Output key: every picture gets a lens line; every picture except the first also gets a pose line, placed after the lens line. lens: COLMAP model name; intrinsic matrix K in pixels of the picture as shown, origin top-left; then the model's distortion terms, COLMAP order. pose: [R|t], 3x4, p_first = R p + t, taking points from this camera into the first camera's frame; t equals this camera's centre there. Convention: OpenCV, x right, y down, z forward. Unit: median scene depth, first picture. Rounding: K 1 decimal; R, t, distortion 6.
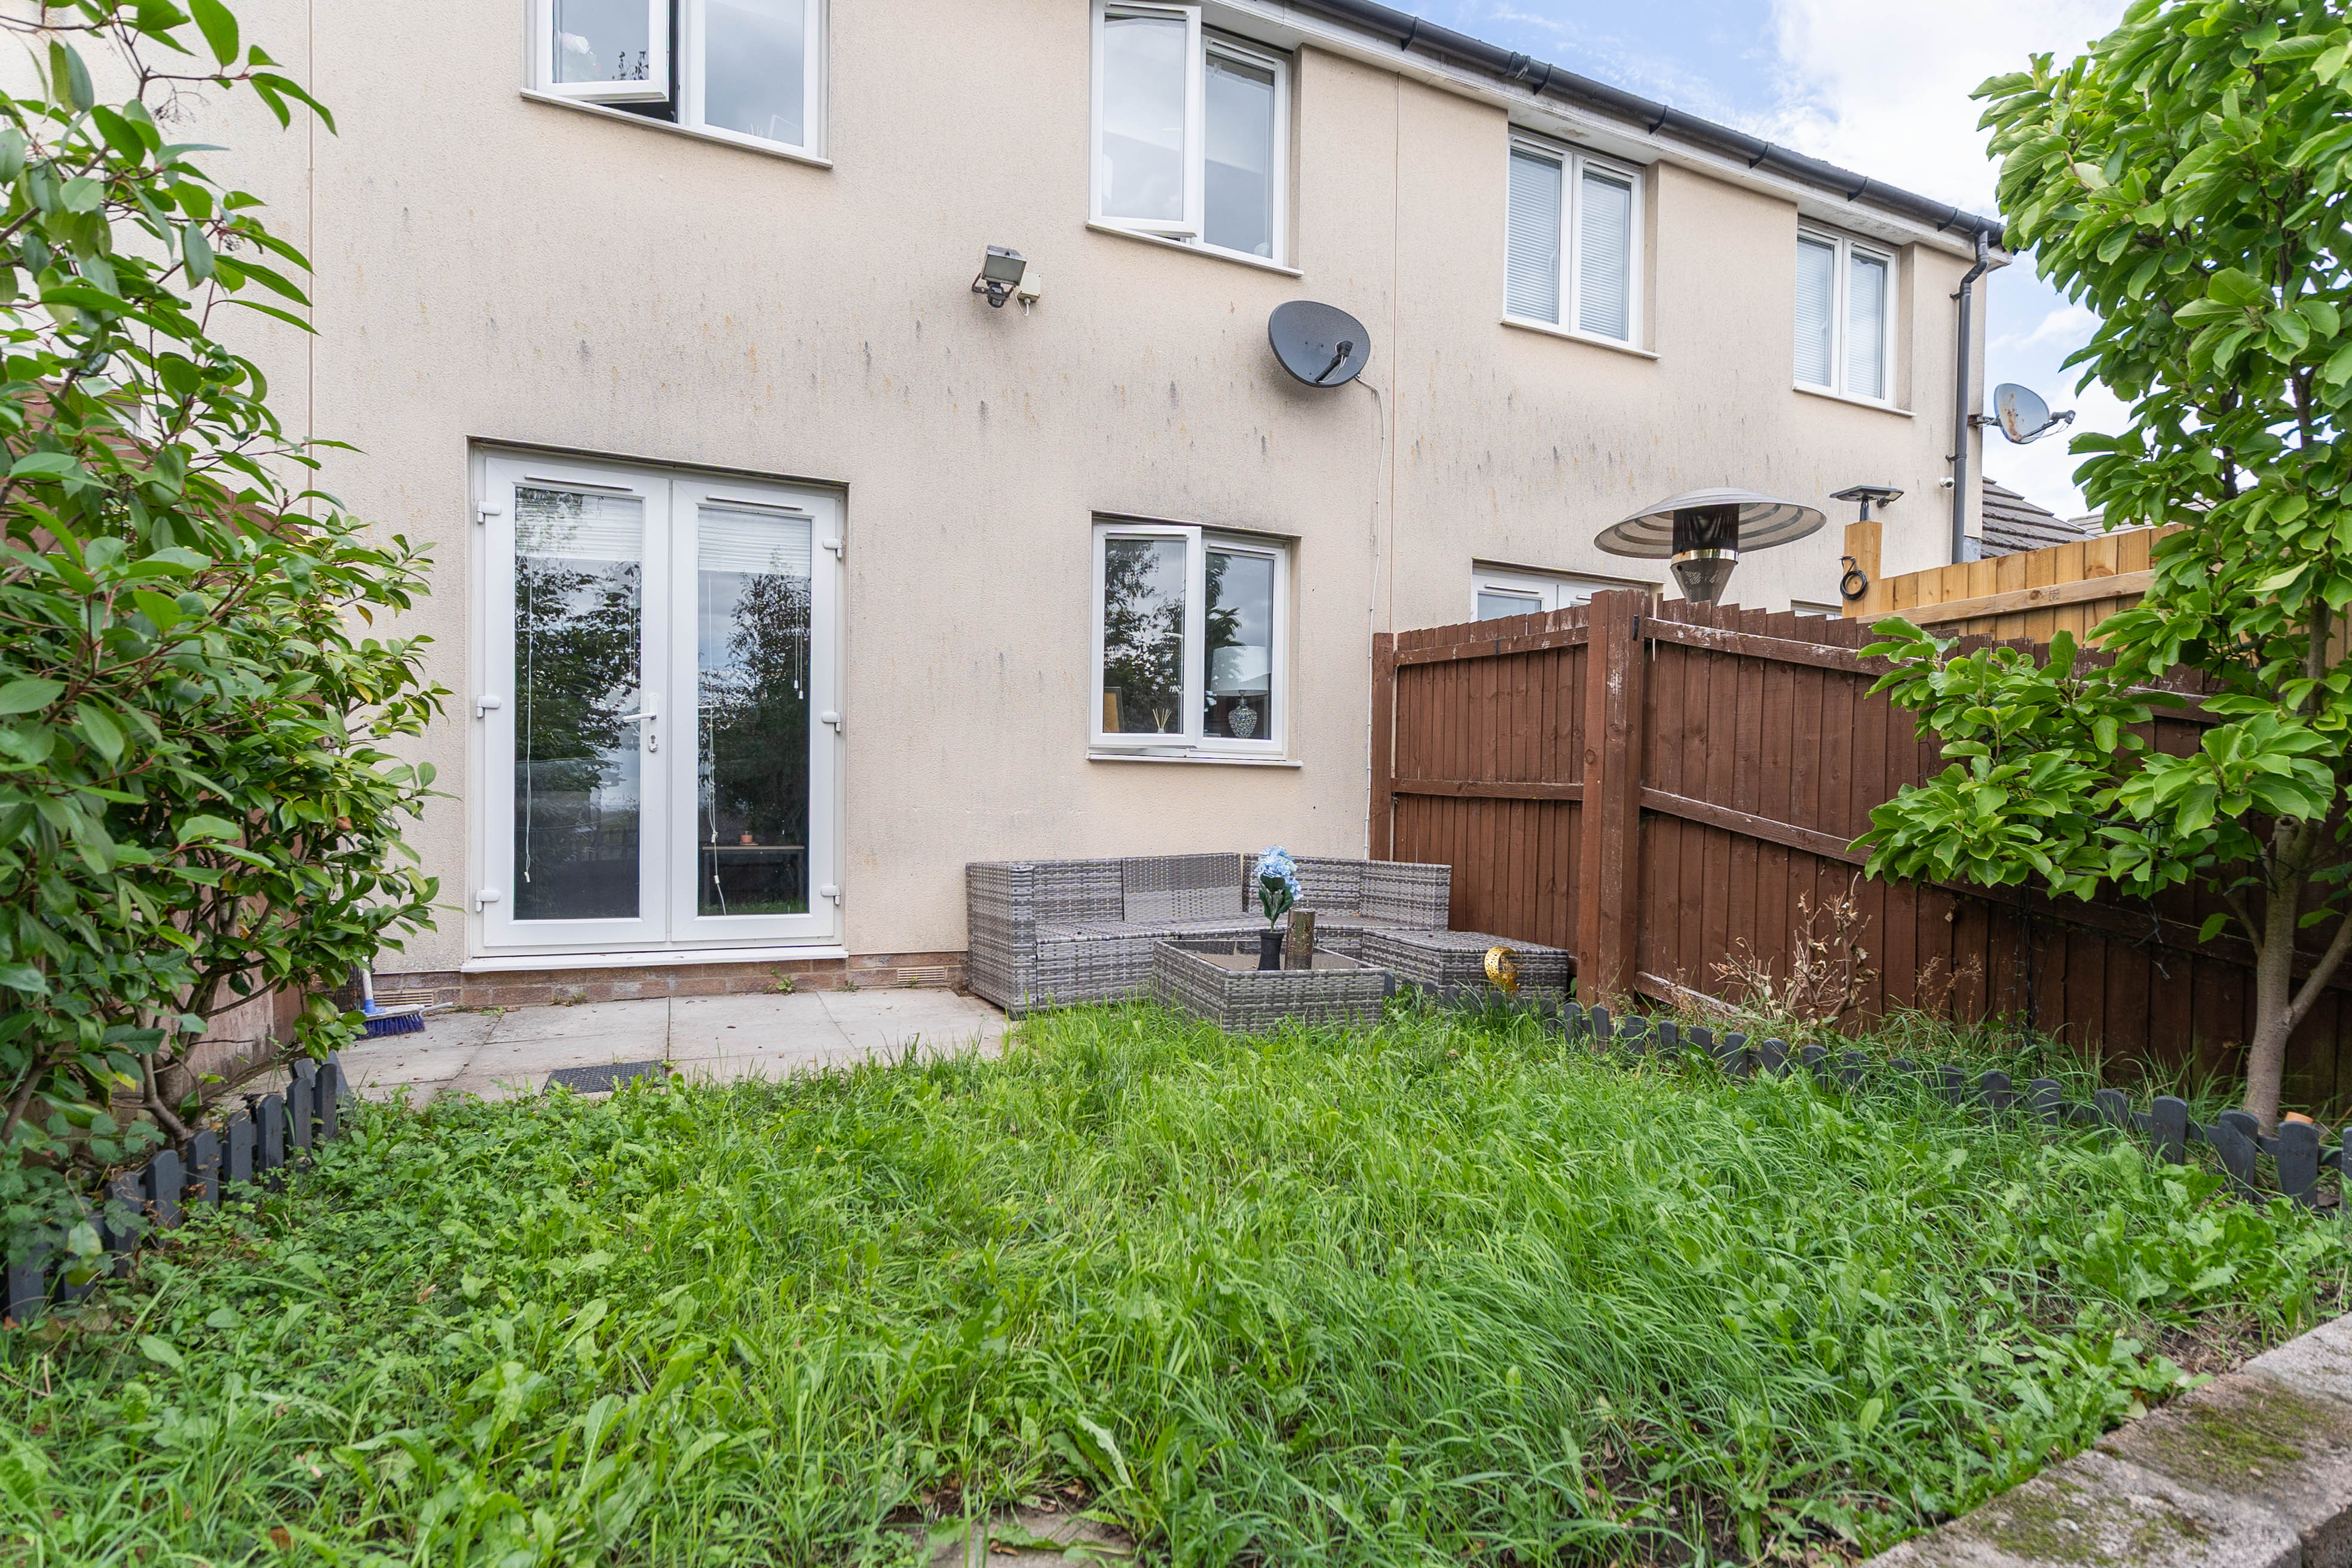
lens RADIAL K [[1159.3, 0, 1171.2], [0, 1159.3, 744.0], [0, 0, 1]] dist [0.001575, -0.000344]
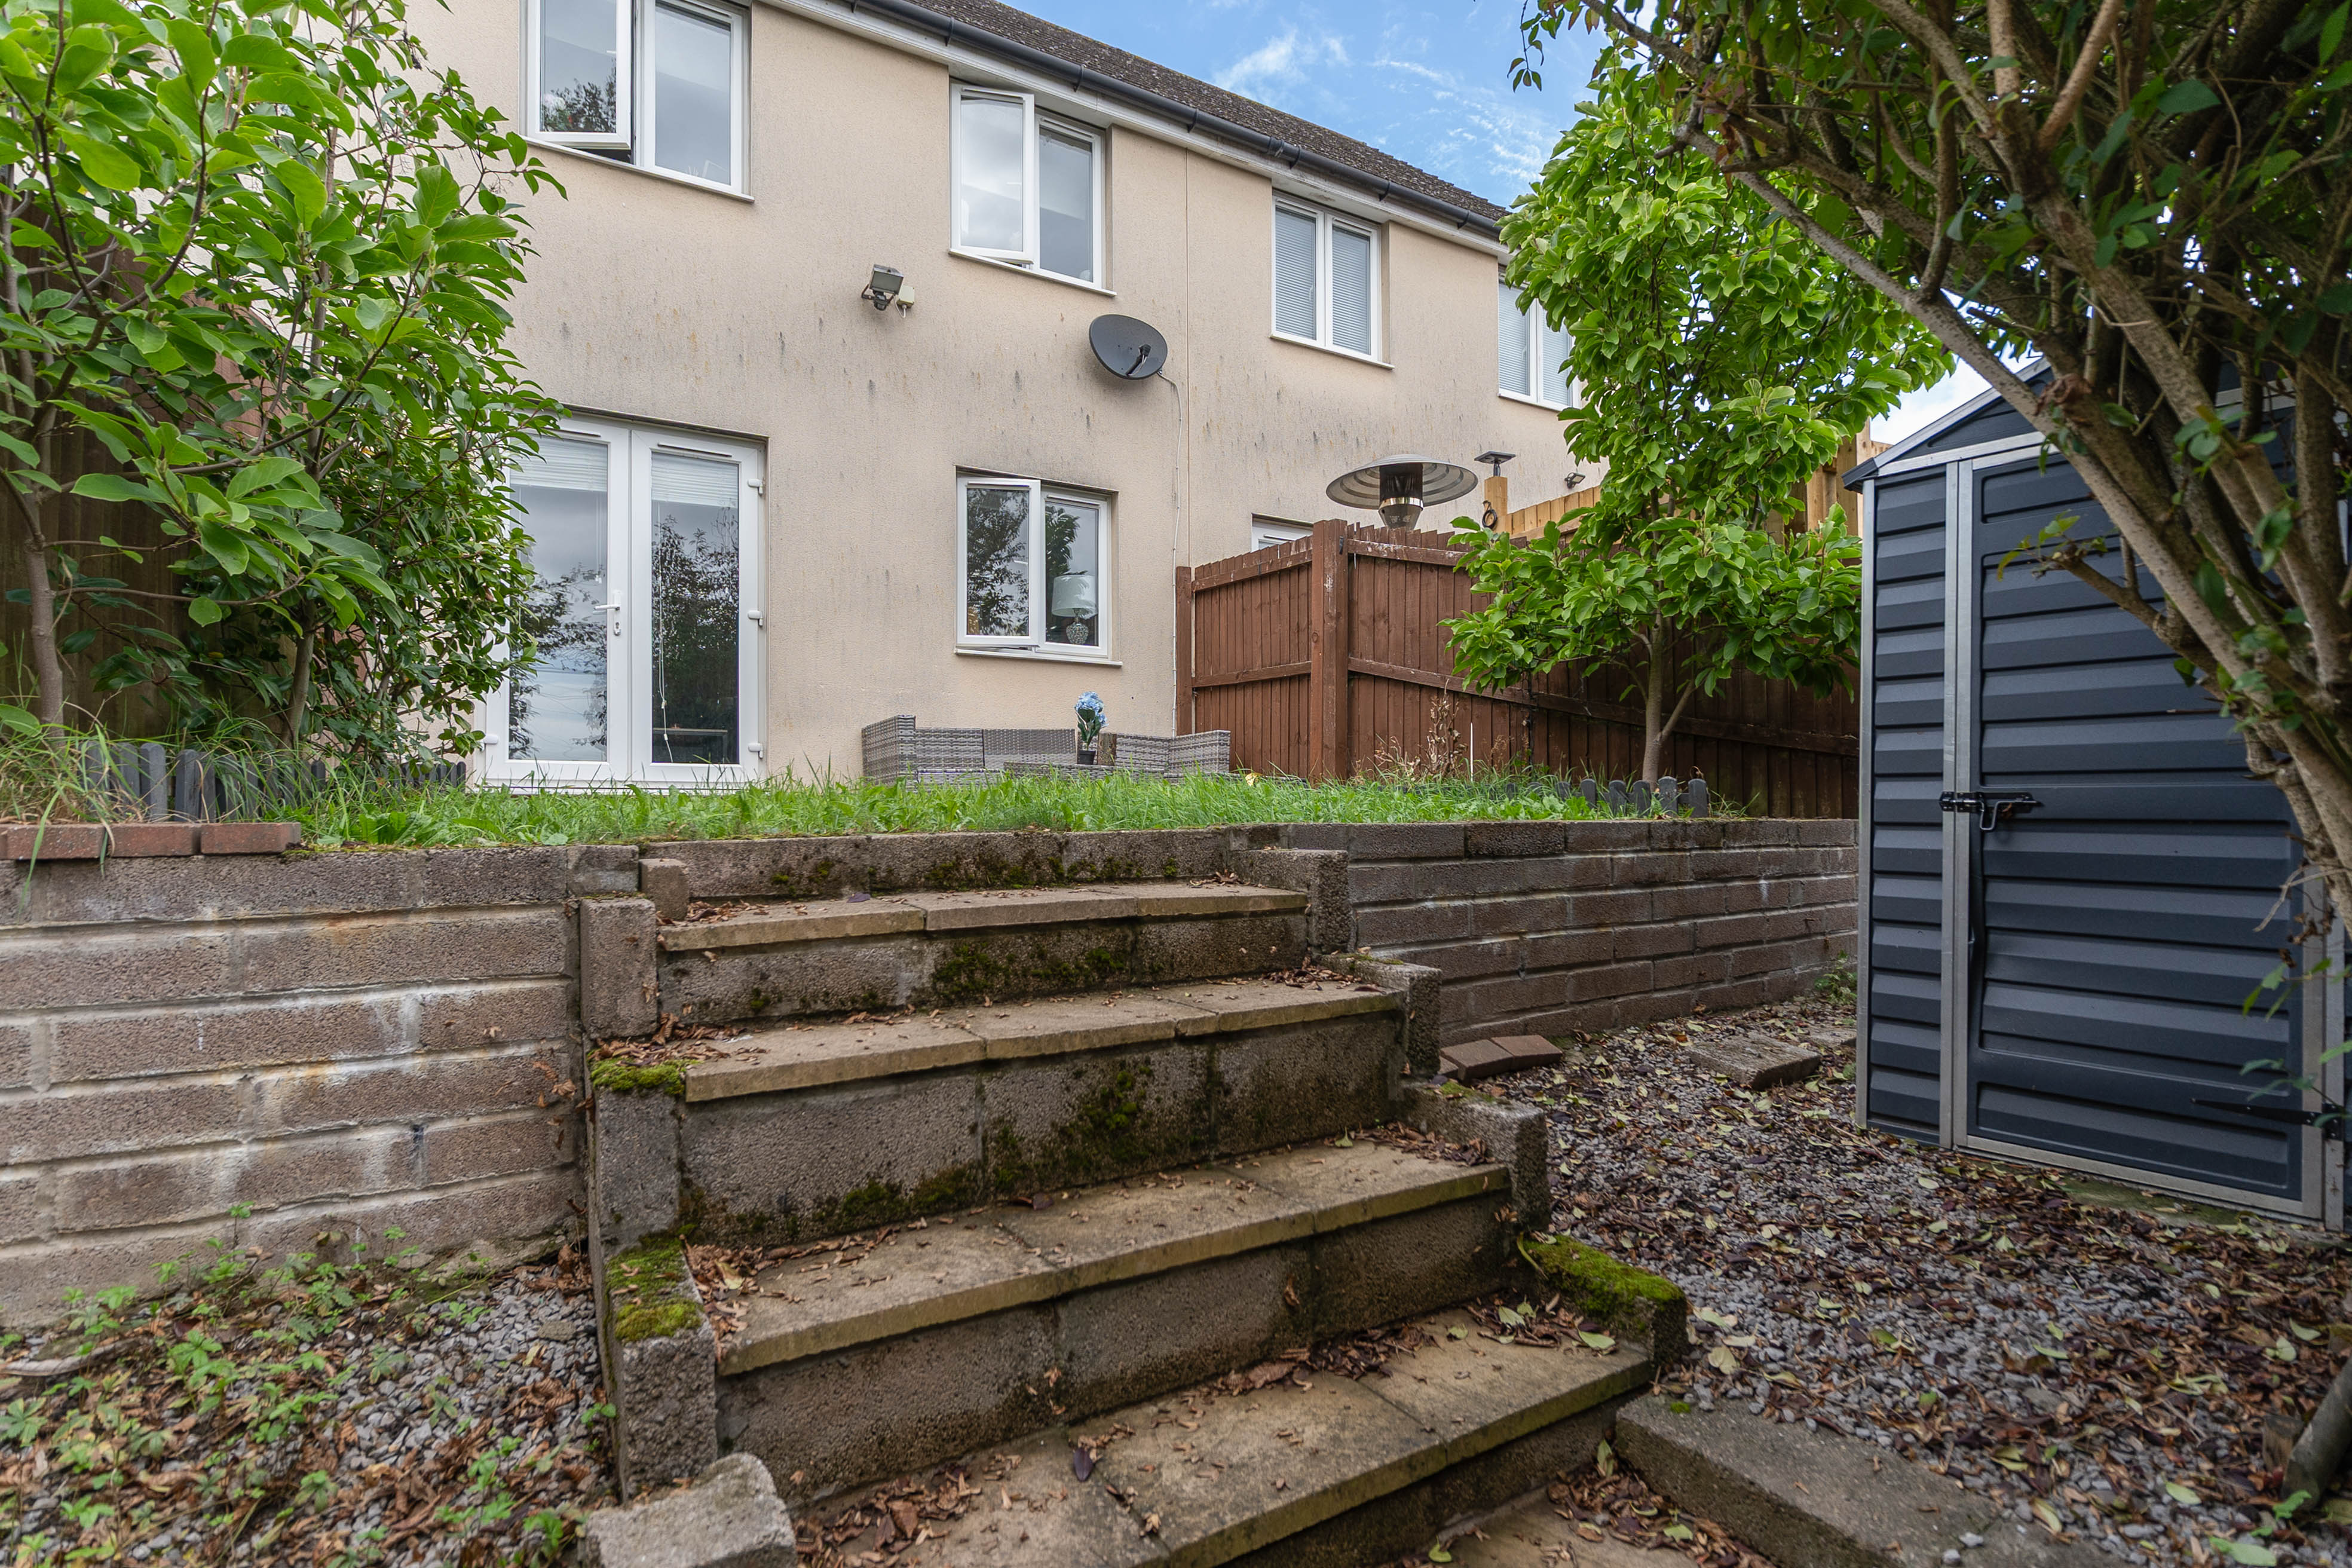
lens RADIAL K [[1150.7, 0, 1205.7], [0, 1150.7, 733.7], [0, 0, 1]] dist [0.001876, 0.000540]
pose [[0.990809, -0.015105, 0.134420, 0.032813], [0.018464, 0.999547, -0.023775, 0.141351], [-0.134000, 0.026039, 0.990639, -0.332304]]
